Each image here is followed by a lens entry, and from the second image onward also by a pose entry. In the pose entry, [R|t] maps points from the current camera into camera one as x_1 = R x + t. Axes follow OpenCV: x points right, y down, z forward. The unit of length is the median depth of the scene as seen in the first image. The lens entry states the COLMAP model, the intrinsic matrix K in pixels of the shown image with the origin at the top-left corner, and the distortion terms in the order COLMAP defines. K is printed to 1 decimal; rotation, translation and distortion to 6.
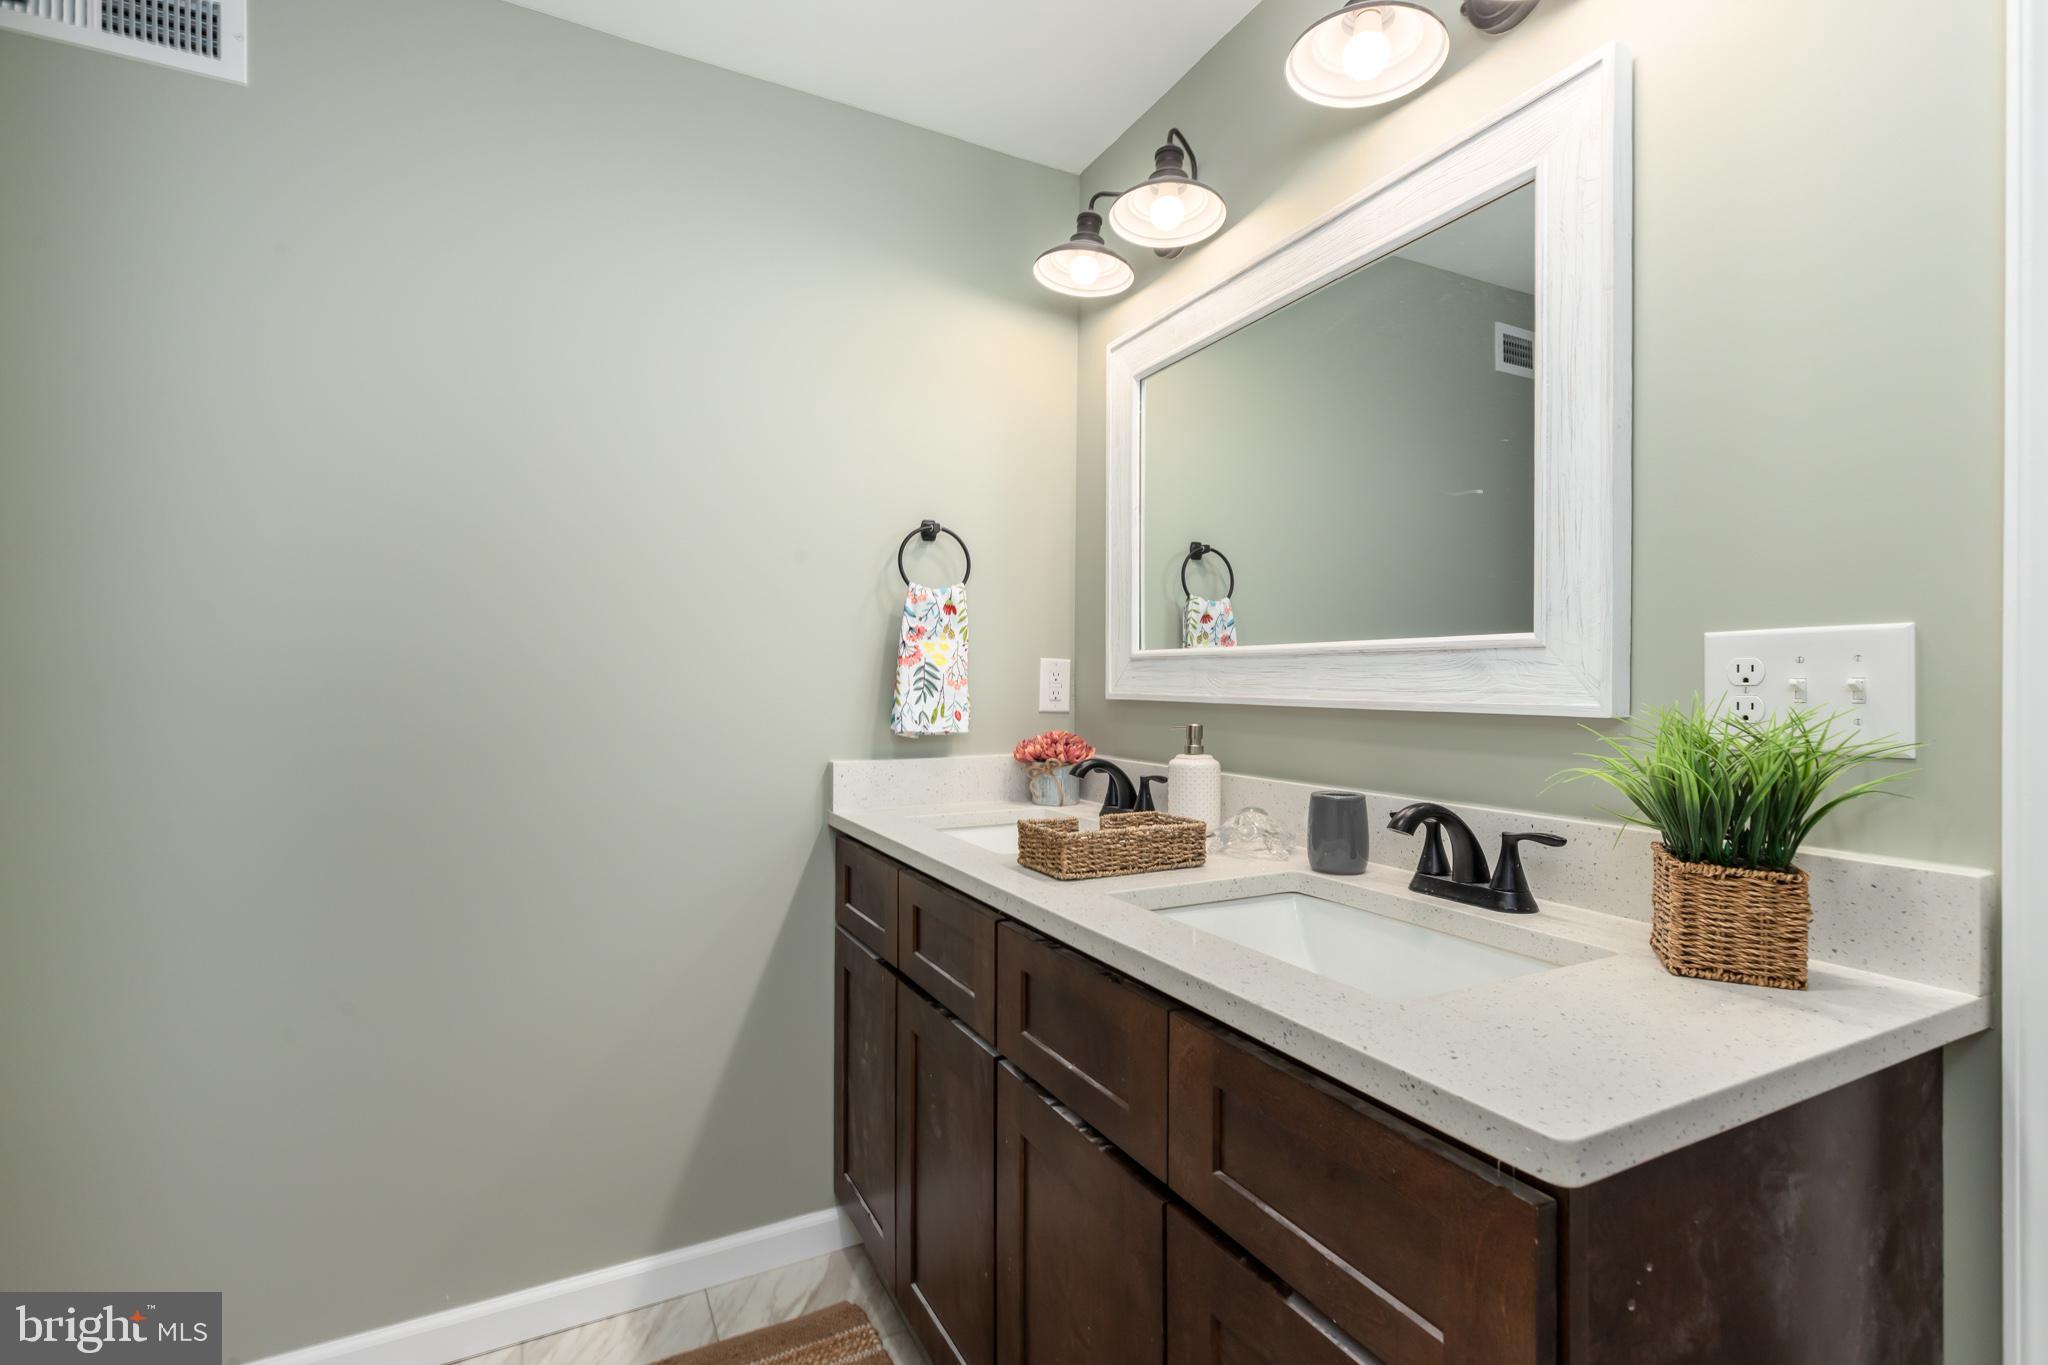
lens RADIAL K [[925.7, 0, 1022.9], [0, 925.7, 679.8], [0, 0, 1]] dist [0.009783, -0.001744]
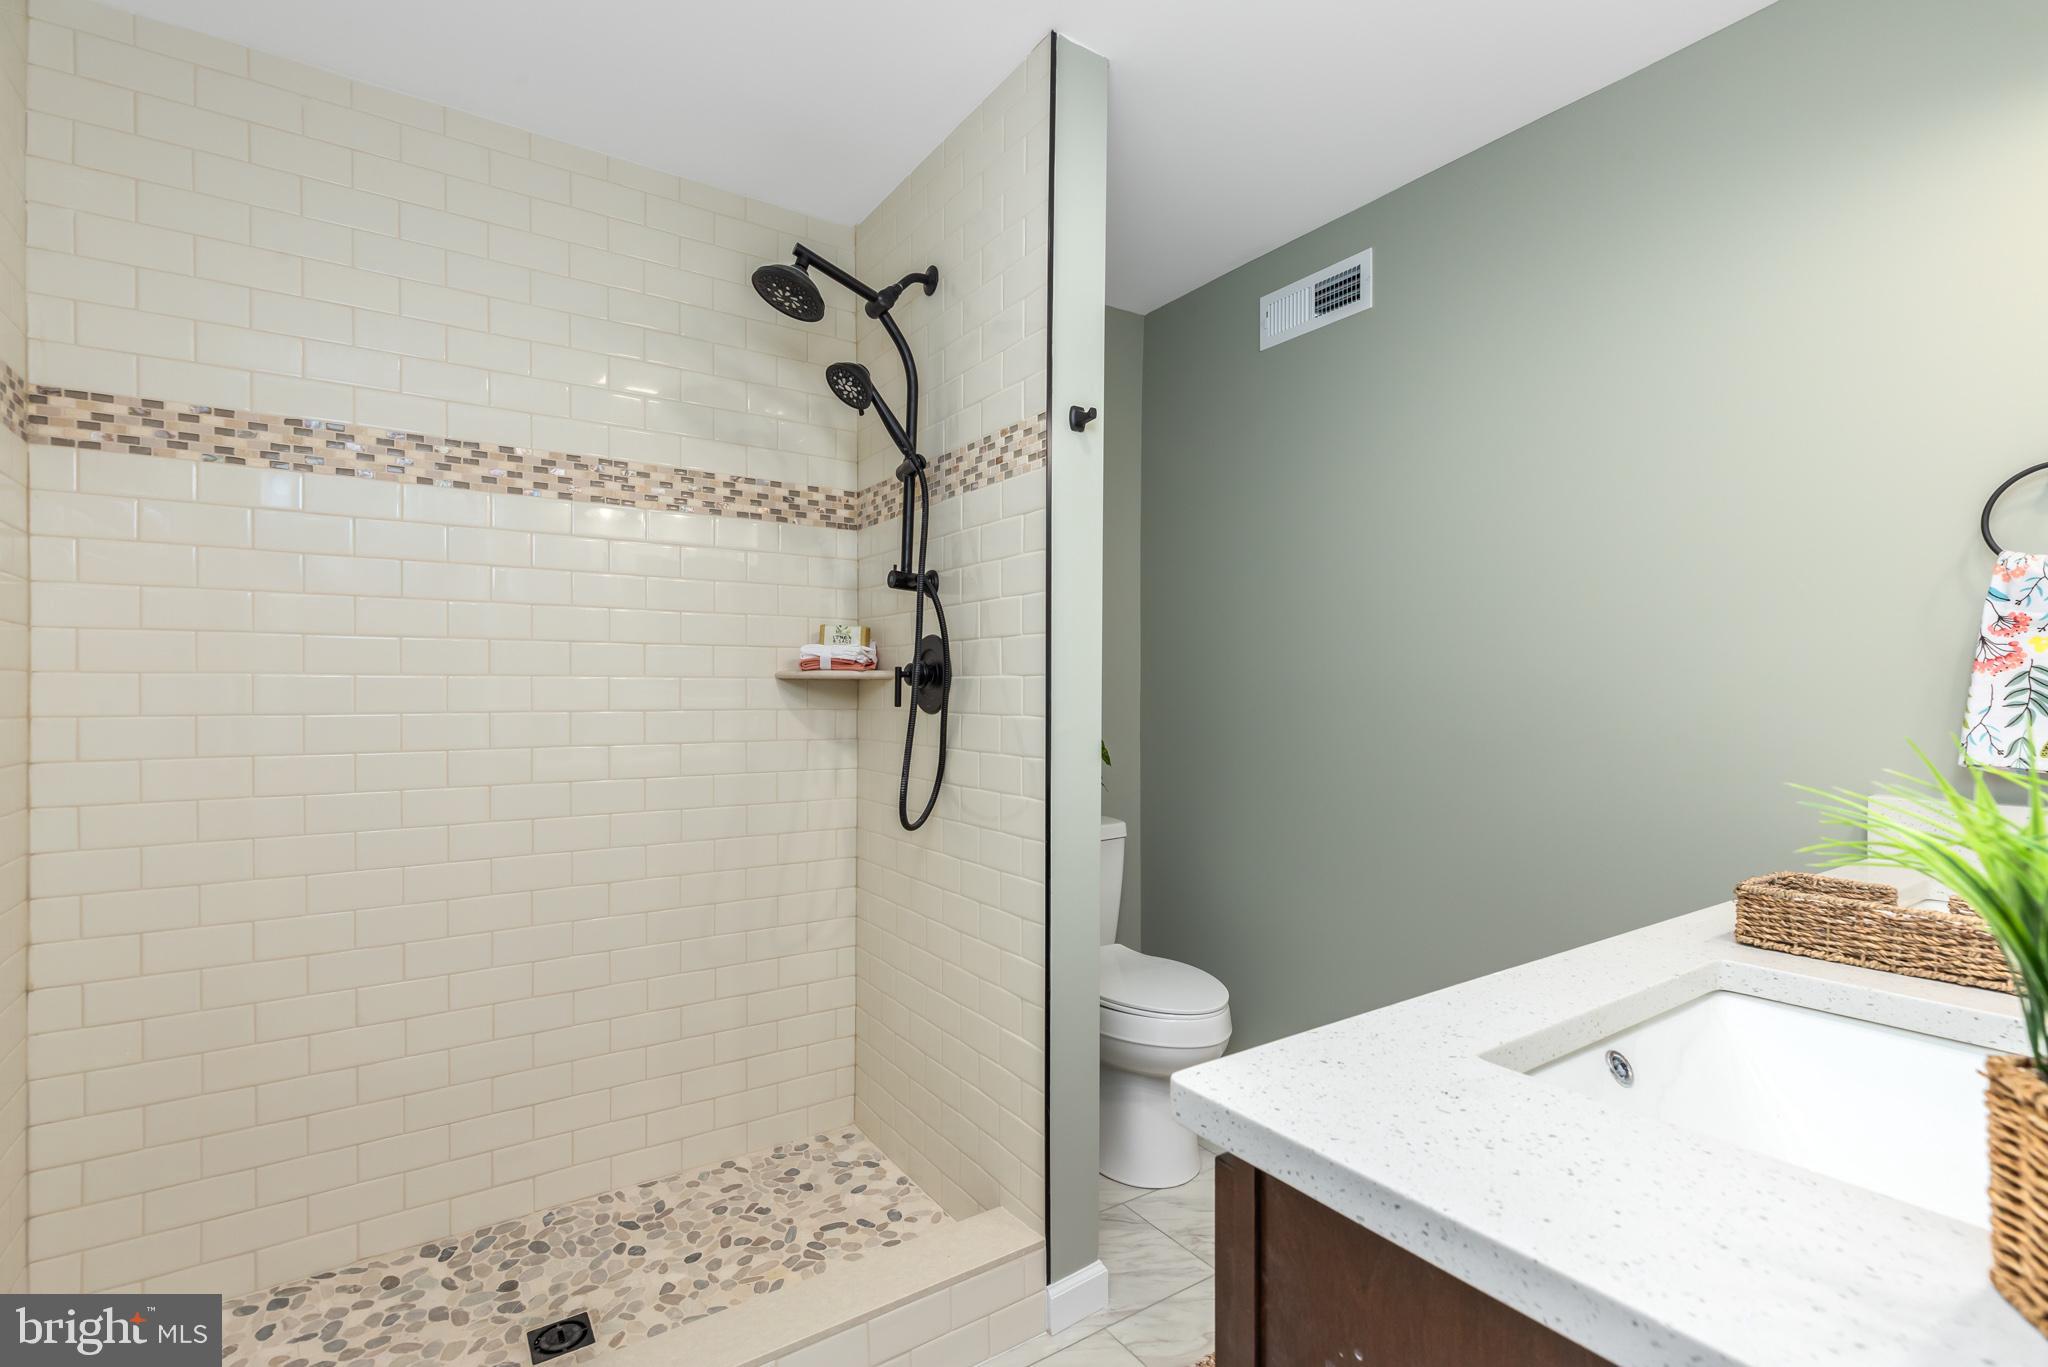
lens RADIAL K [[925.7, 0, 1024.4], [0, 925.7, 692.6], [0, 0, 1]] dist [0.009783, -0.001744]
pose [[0.119060, -0.008294, -0.992852, 0.487104], [0.003074, 0.999963, -0.007985, 0.004018], [0.992882, -0.002101, 0.119081, 0.188338]]
